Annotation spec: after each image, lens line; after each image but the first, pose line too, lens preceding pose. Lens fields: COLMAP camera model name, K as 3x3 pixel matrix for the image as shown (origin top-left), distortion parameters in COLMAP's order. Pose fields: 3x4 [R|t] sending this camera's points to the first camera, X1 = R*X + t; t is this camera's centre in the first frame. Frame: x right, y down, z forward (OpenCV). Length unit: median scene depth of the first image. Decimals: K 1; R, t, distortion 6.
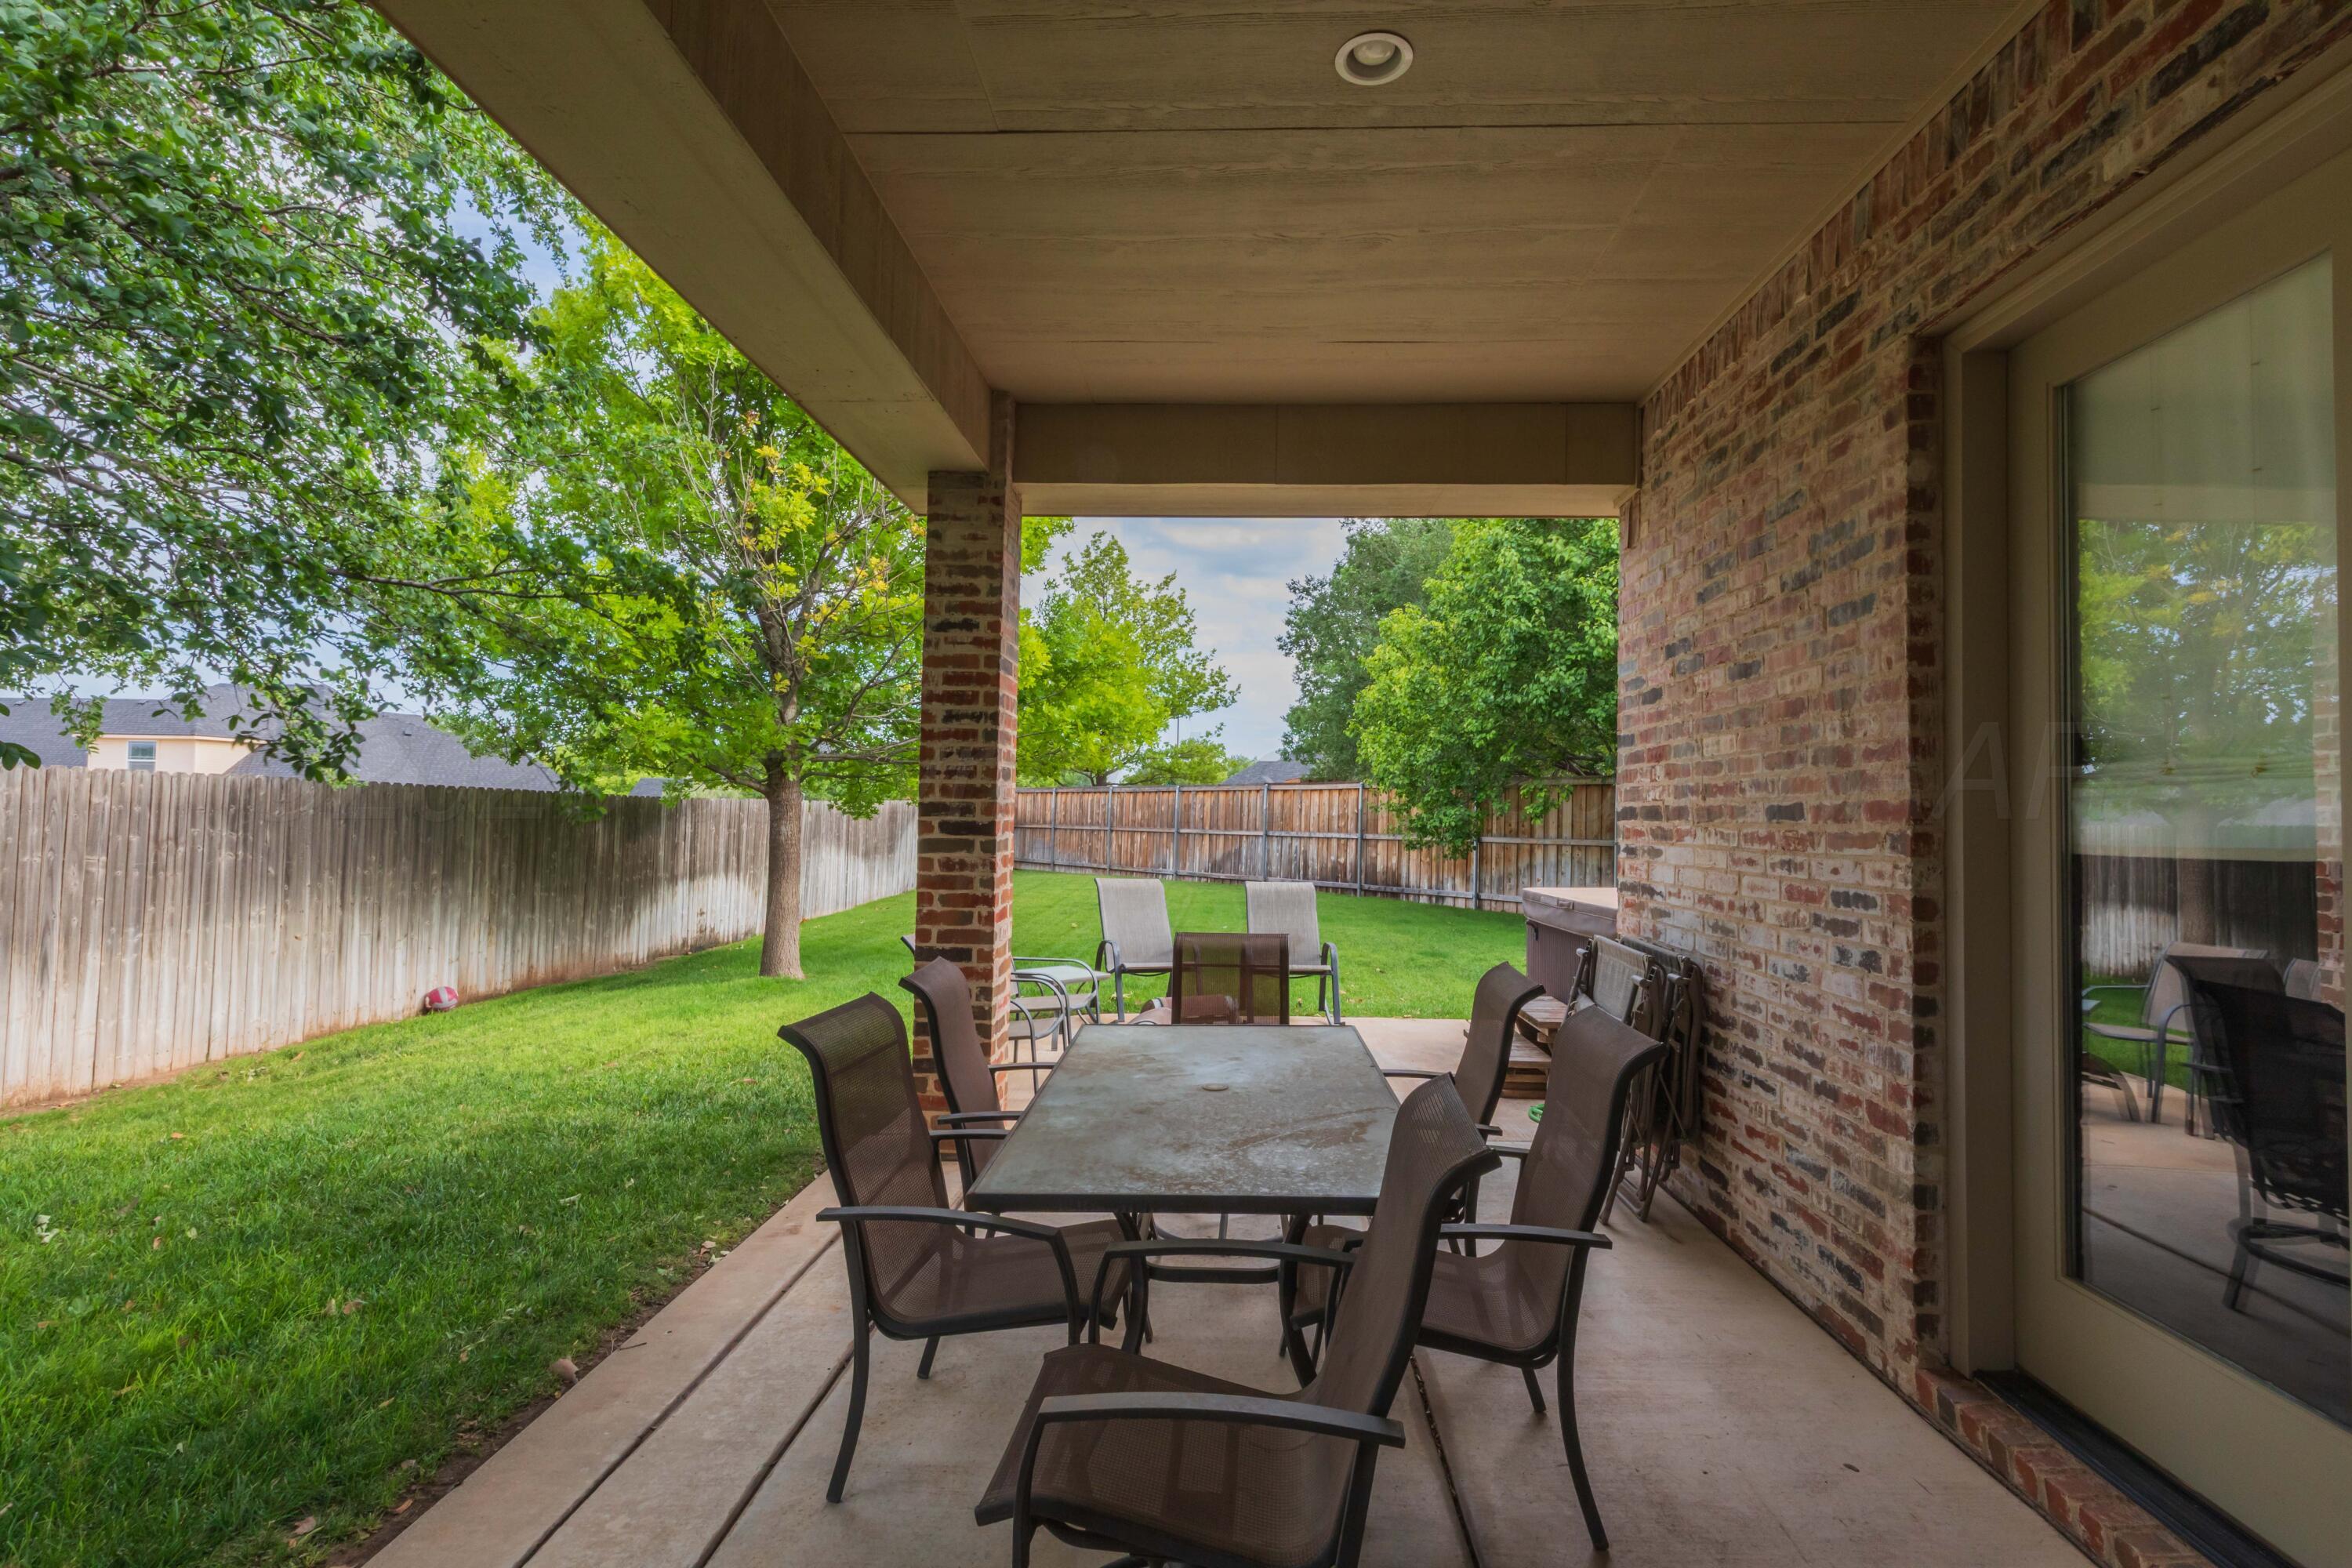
lens RADIAL K [[1047.2, 0, 1176.0], [0, 1047.2, 784.0], [0, 0, 1]] dist [-0.012669, -0.000009]
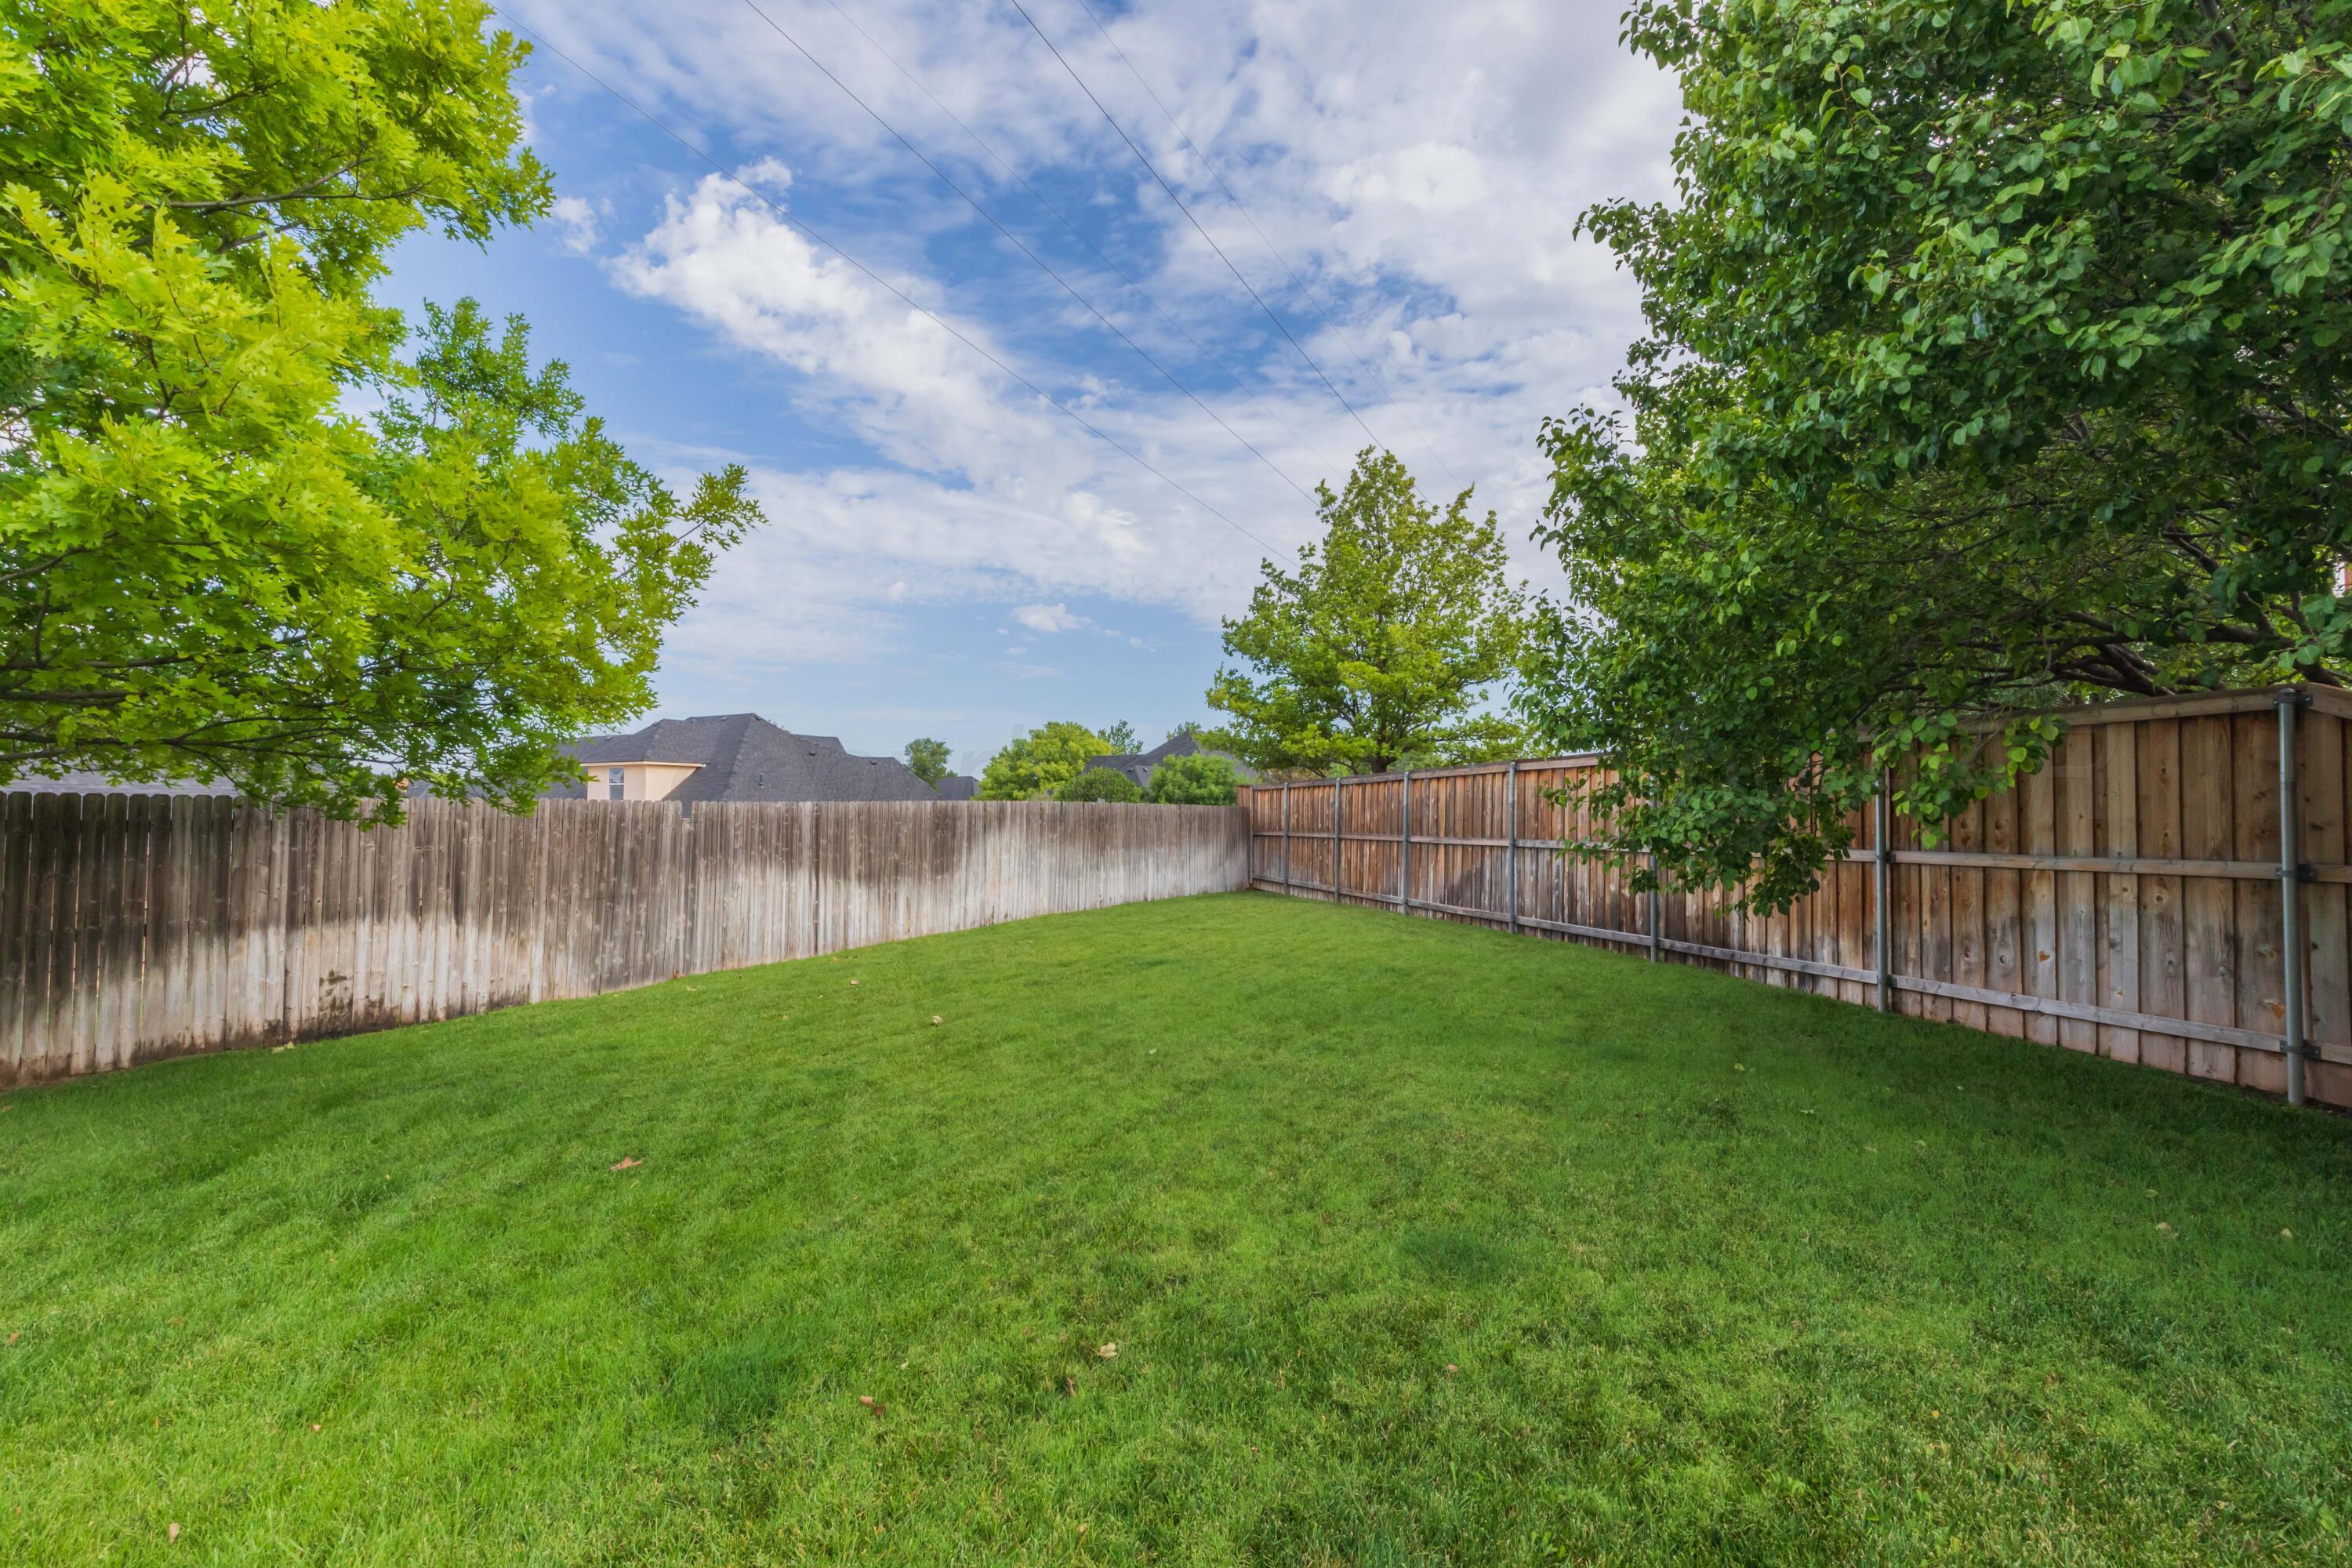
lens RADIAL K [[1047.2, 0, 1176.0], [0, 1047.2, 784.0], [0, 0, 1]] dist [-0.012669, -0.000009]
pose [[0.908862, -0.027650, -0.416180, 0.196434], [0.024929, 0.999618, -0.011971, 0.018940], [0.416352, 0.000505, 0.909203, 0.457874]]
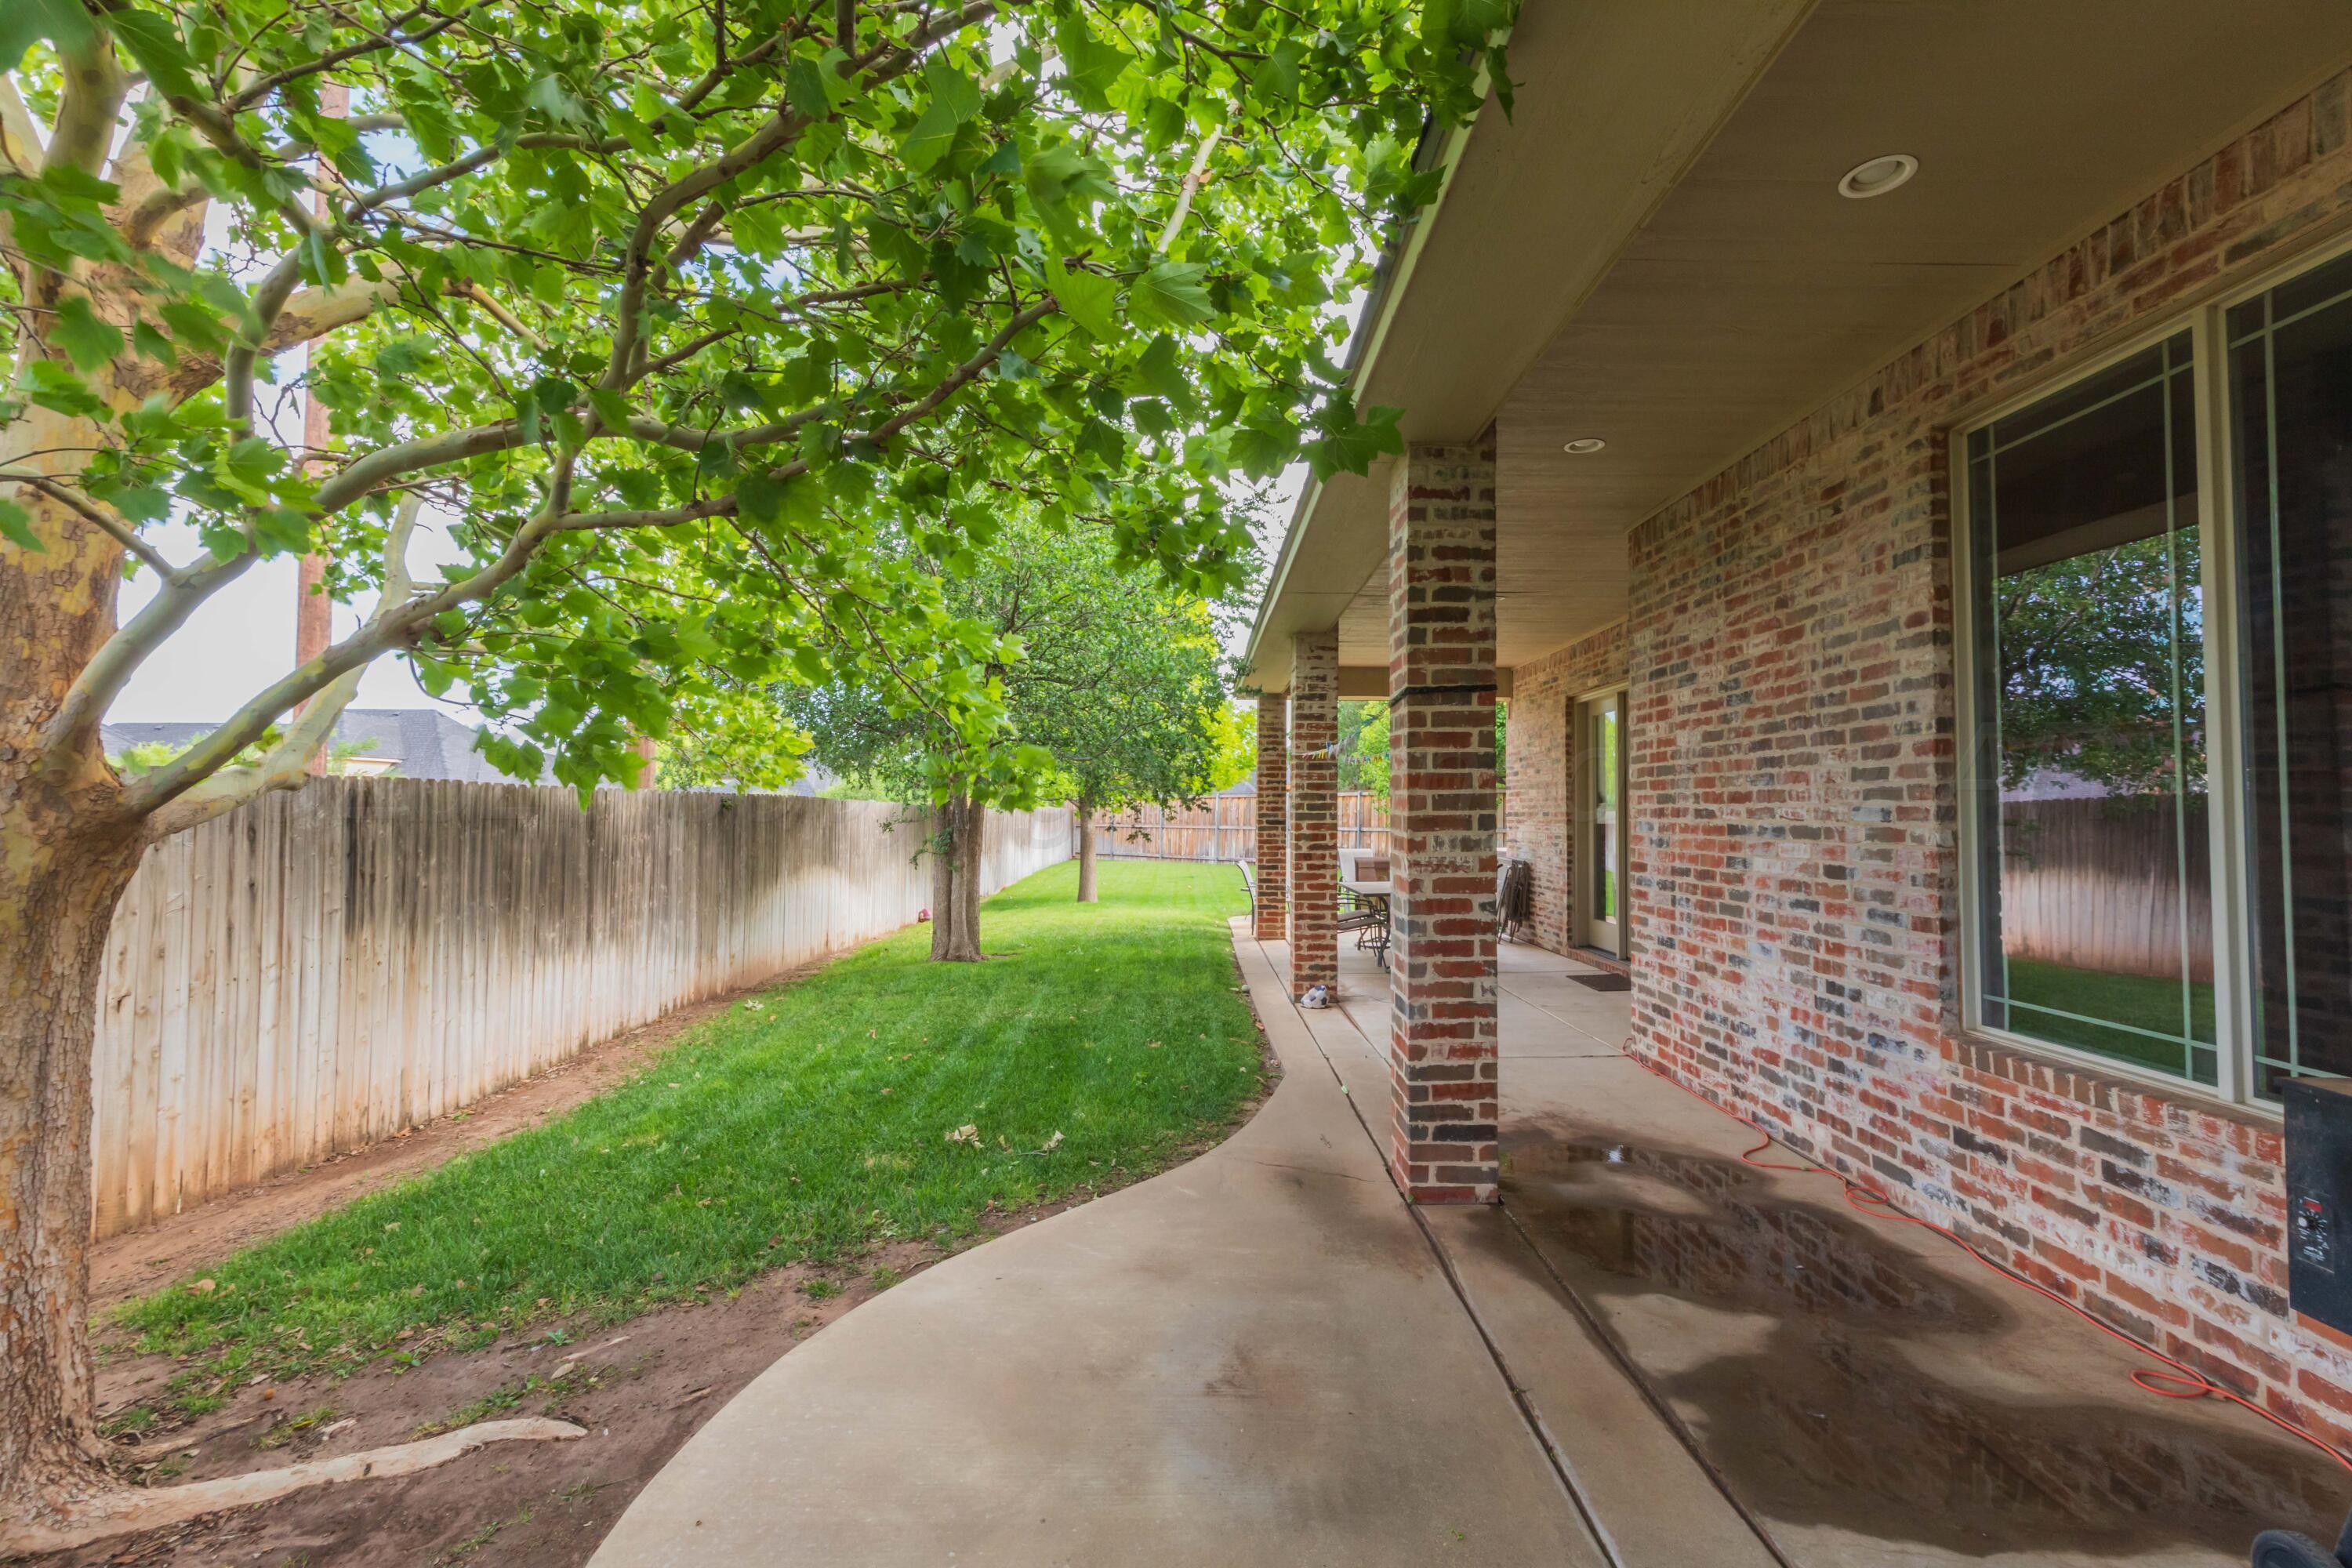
lens RADIAL K [[1047.2, 0, 1176.0], [0, 1047.2, 784.0], [0, 0, 1]] dist [-0.012669, -0.000009]
pose [[0.998963, -0.009414, 0.044554, -0.268909], [0.009266, 0.999951, 0.003521, -0.032315], [-0.044585, -0.003105, 0.999001, -0.811252]]
